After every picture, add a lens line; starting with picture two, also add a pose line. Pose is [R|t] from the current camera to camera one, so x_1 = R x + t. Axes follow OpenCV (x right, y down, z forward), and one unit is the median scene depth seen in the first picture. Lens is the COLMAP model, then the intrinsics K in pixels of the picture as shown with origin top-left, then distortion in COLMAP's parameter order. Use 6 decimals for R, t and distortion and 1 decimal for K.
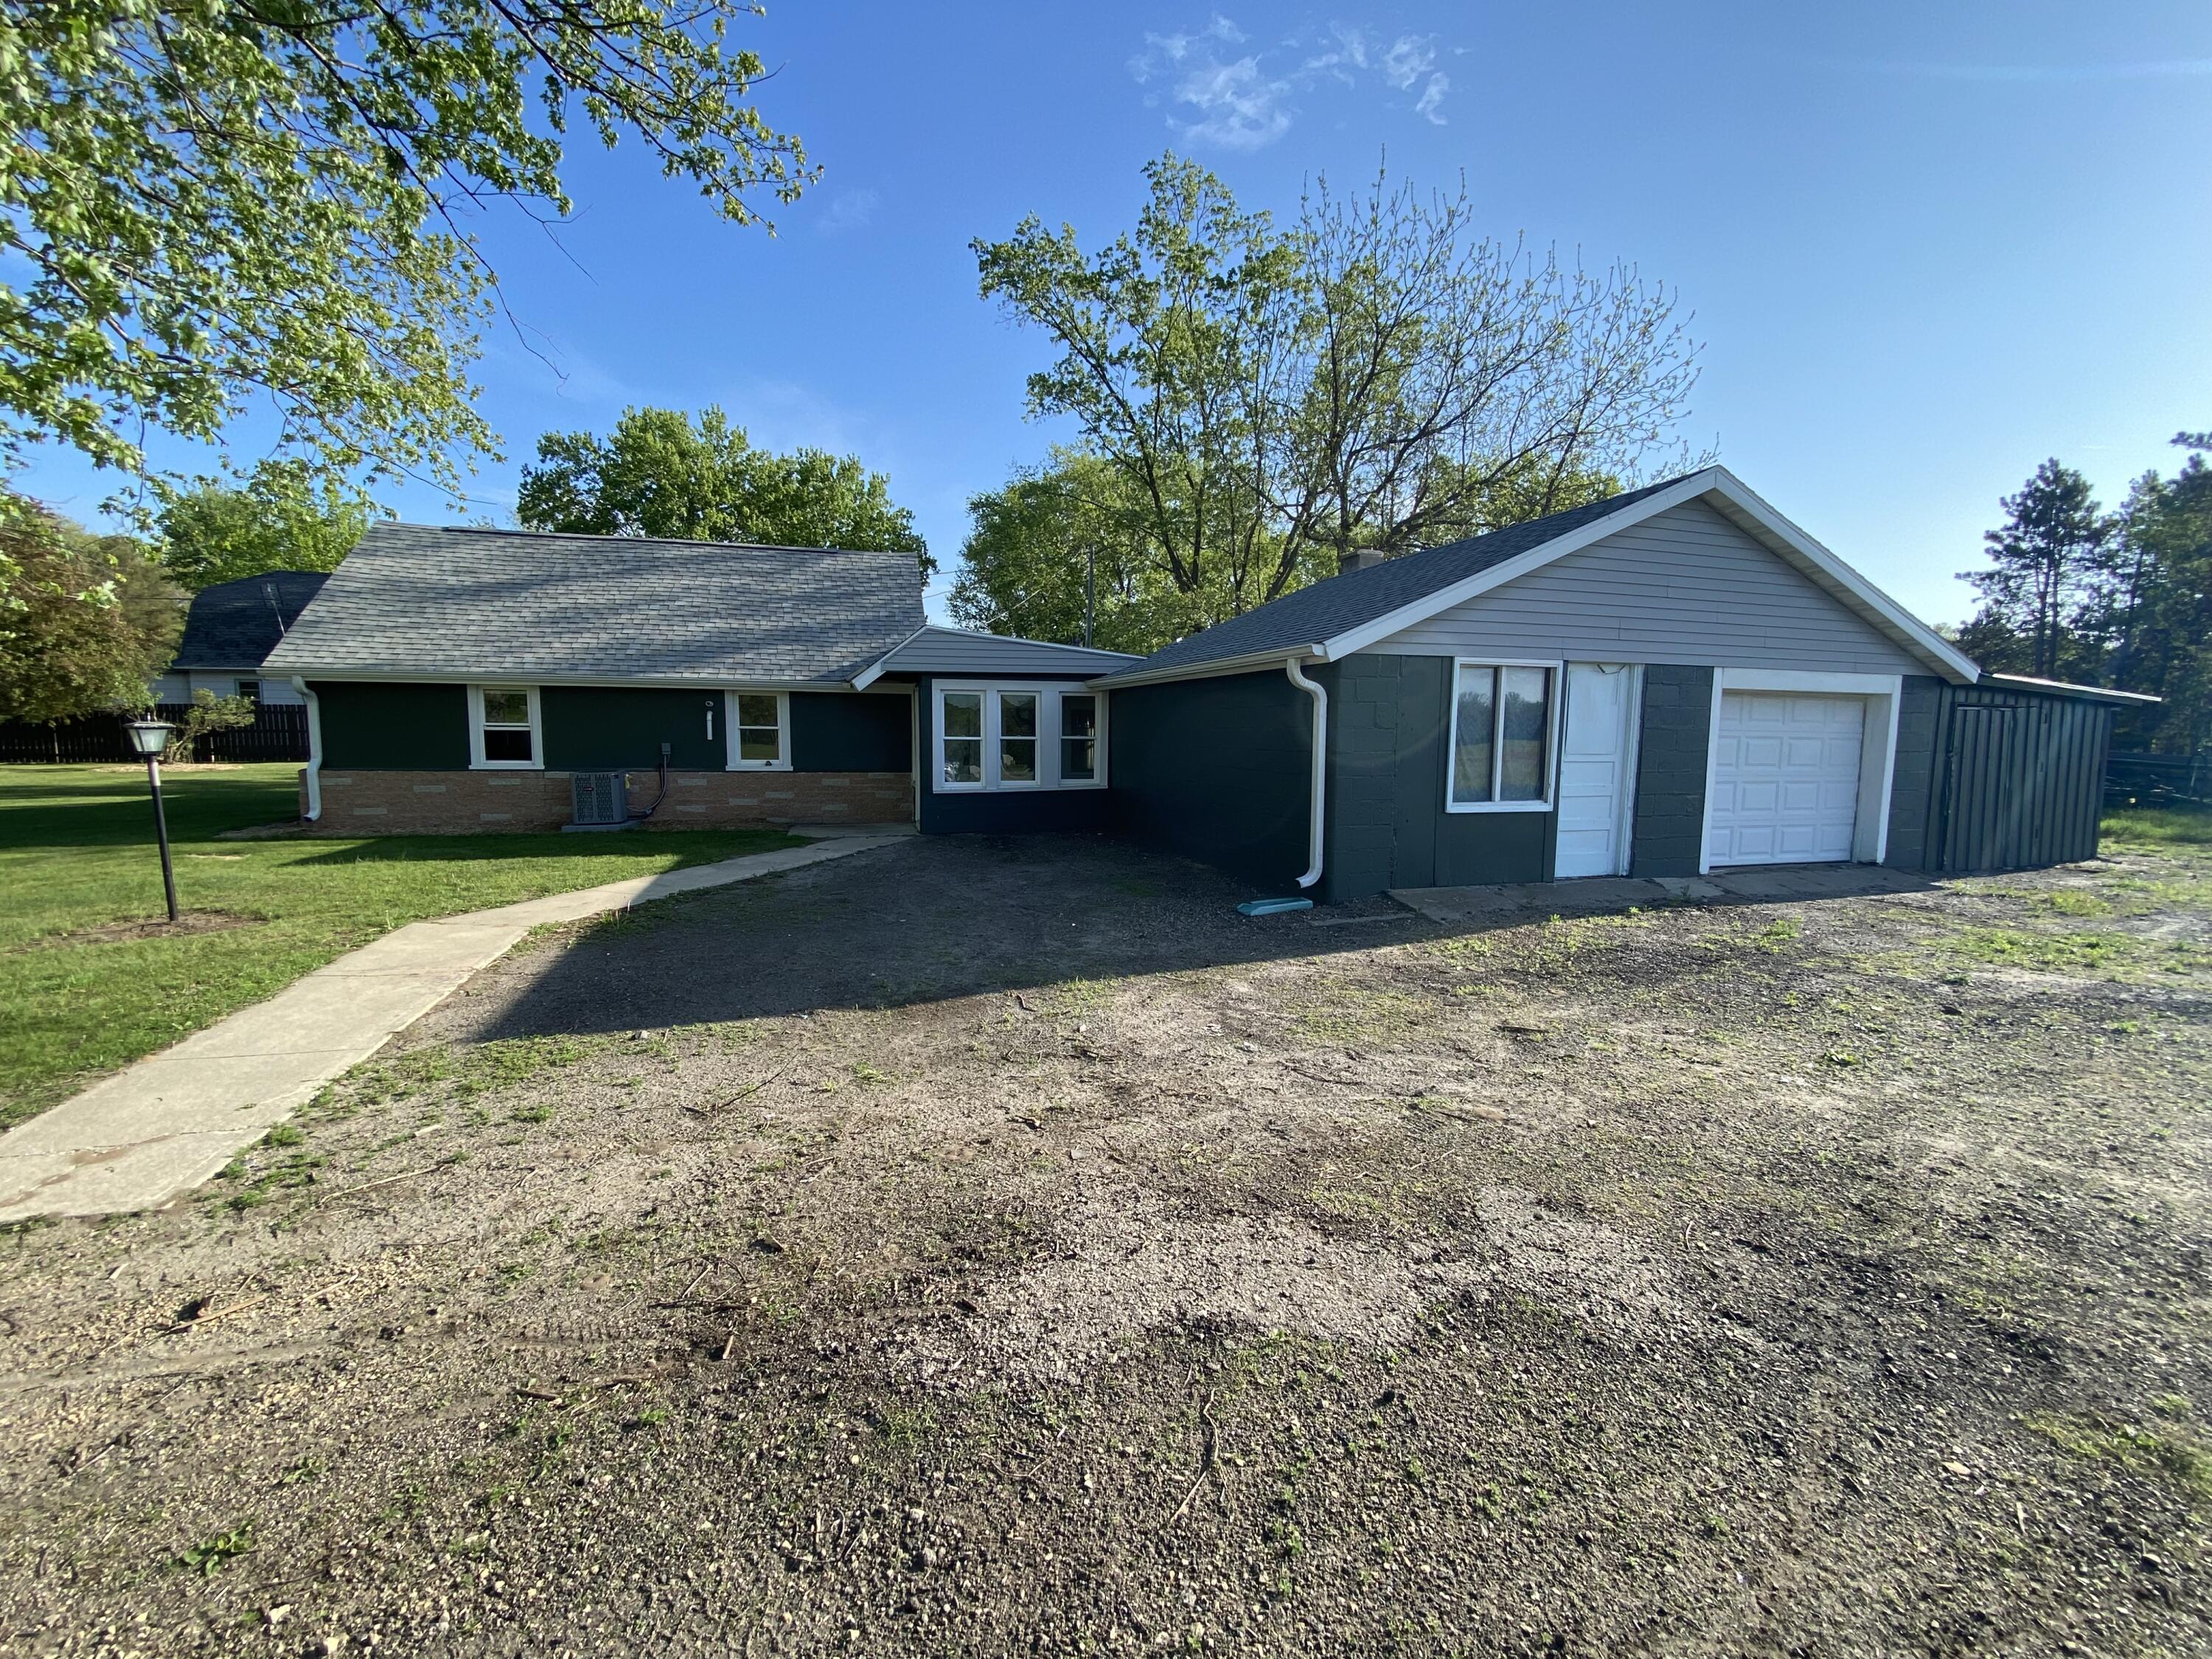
lens RADIAL K [[899.8, 0, 1106.0], [0, 899.8, 829.5], [0, 0, 1]] dist [0.026162, -0.023674]
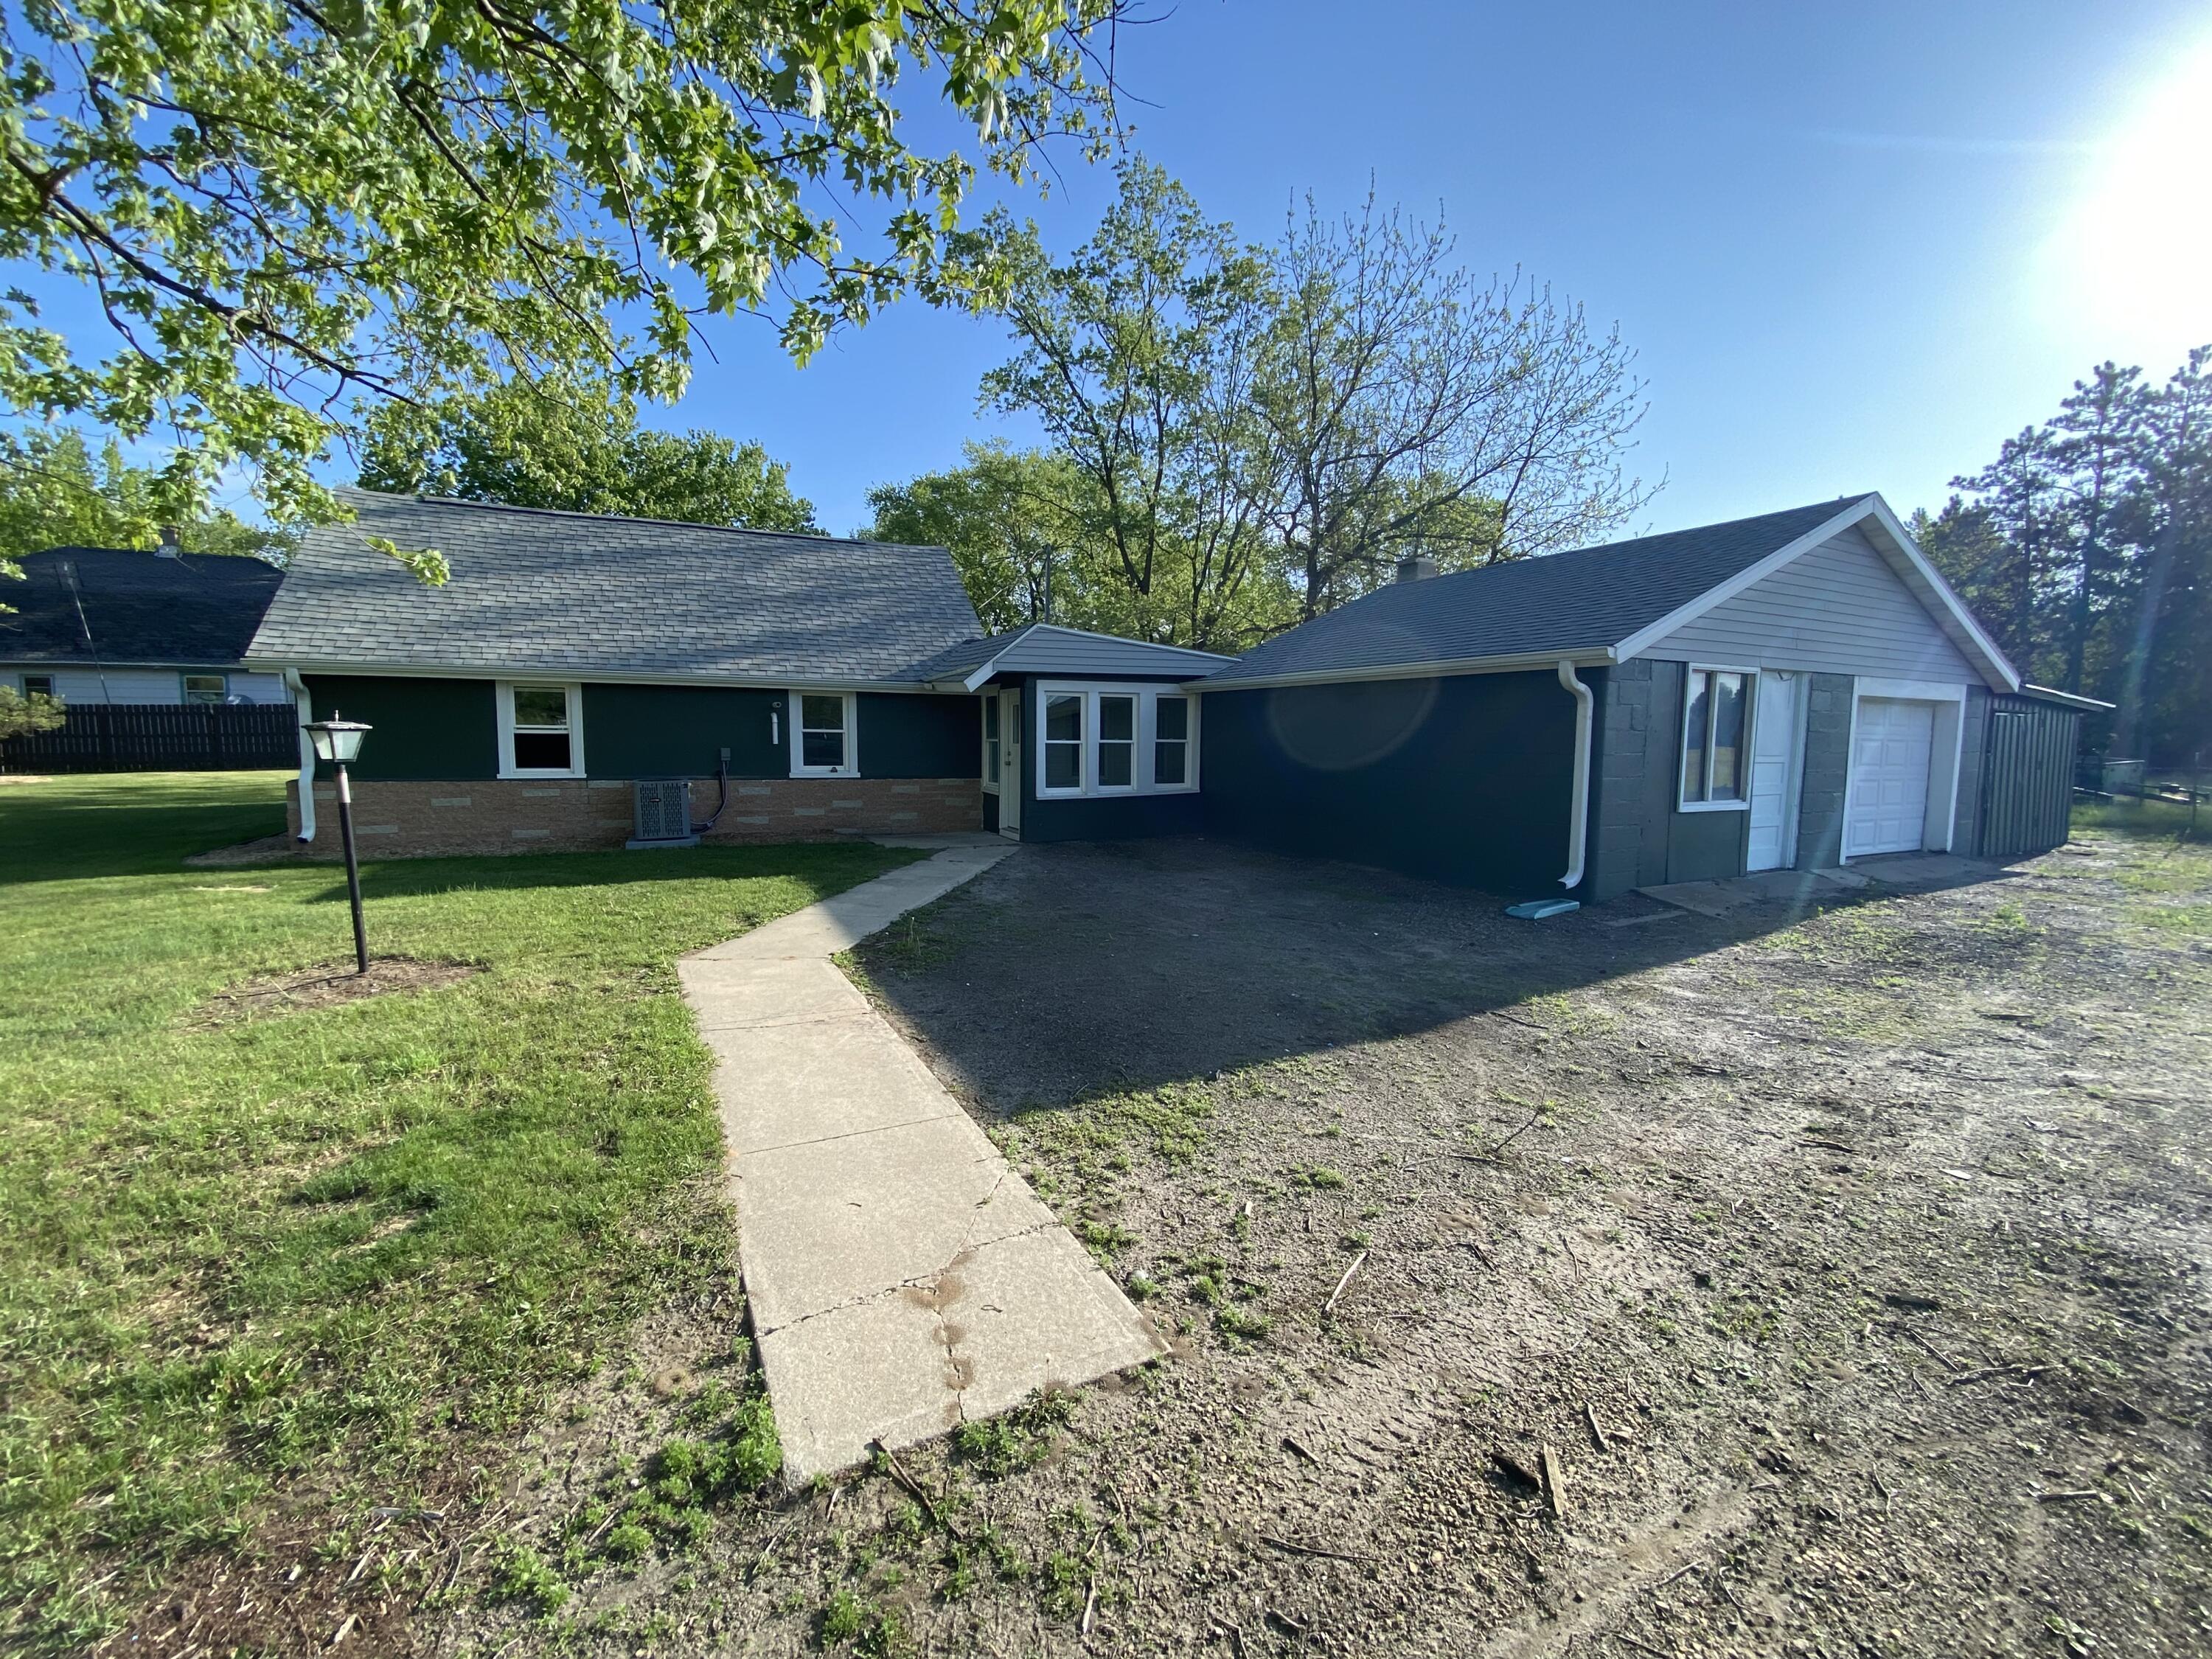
lens RADIAL K [[901.2, 0, 1068.1], [0, 901.2, 819.7], [0, 0, 1]] dist [0.046443, -0.037816]
pose [[0.985303, -0.016485, 0.170017, -0.452506], [0.019039, 0.999729, -0.013404, -0.008678], [-0.169750, 0.016444, 0.985350, 0.082294]]
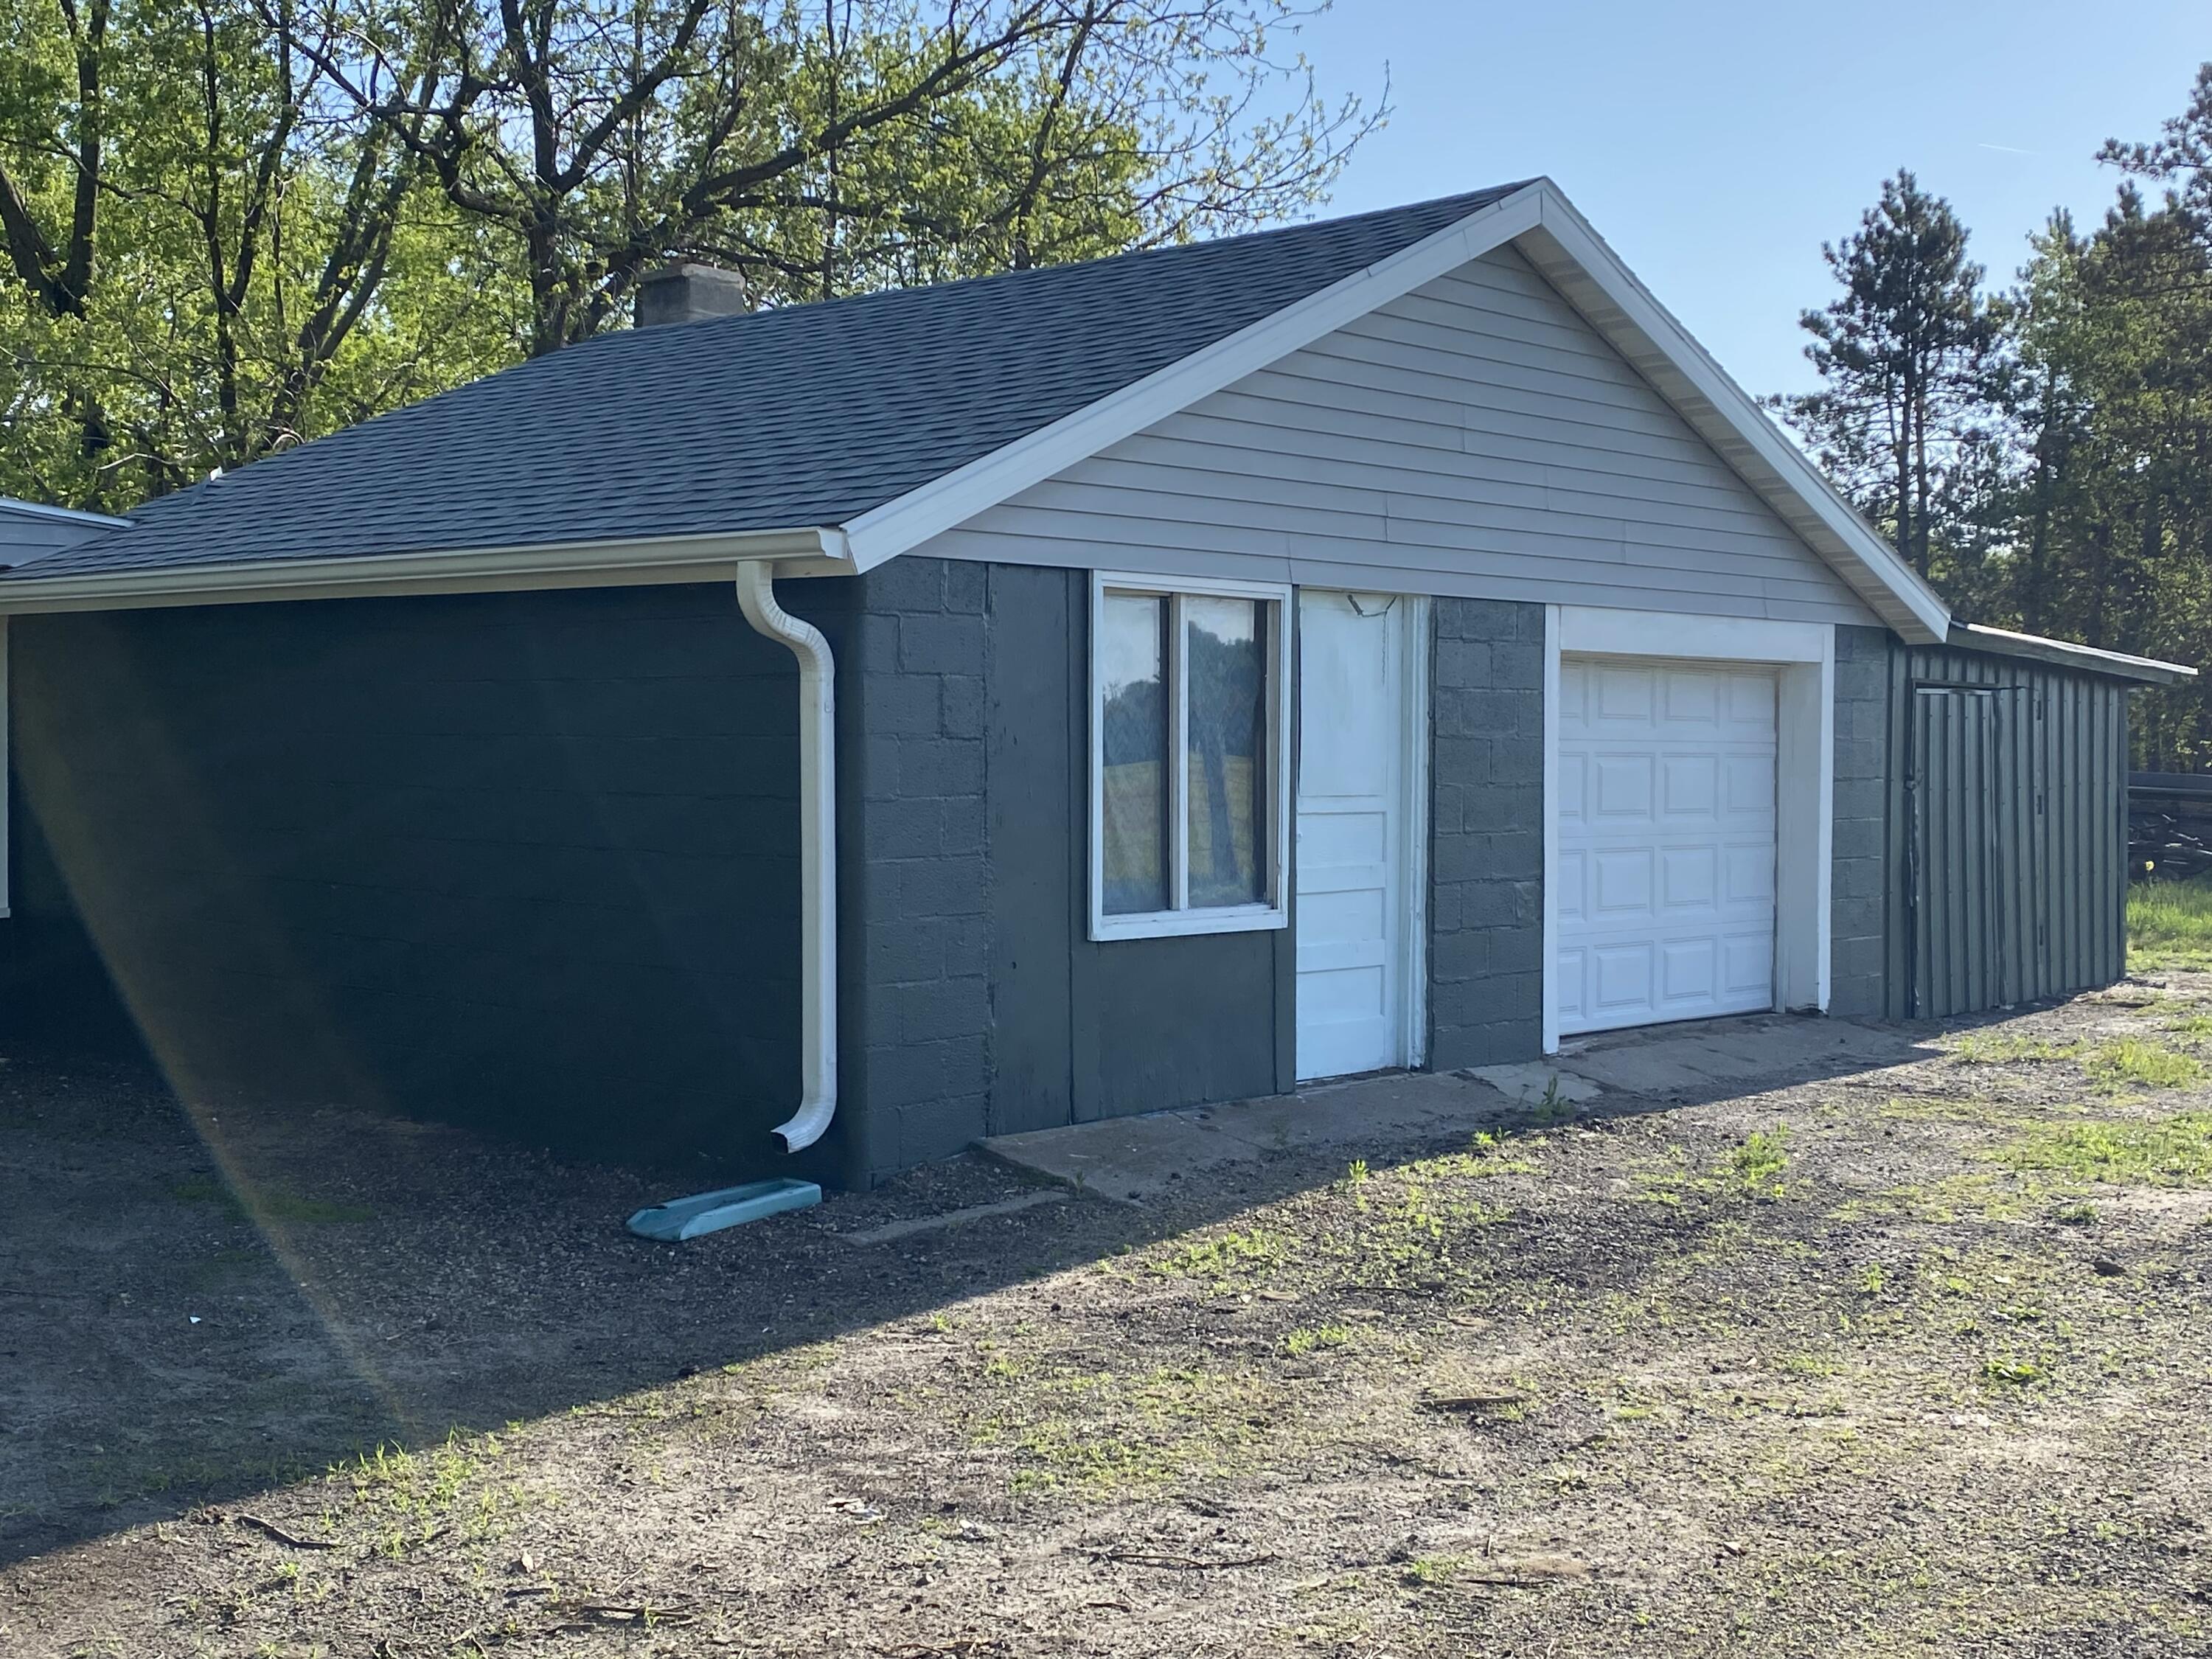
lens RADIAL K [[2640.6, 0, 1106.0], [0, 2640.6, 829.5], [0, 0, 1]] dist [0.205079, -0.572668]
pose [[0.863398, -0.022252, 0.504033, -0.211127], [0.058617, 0.996686, -0.056407, -0.000932], [-0.501107, 0.078247, 0.861841, -0.049983]]
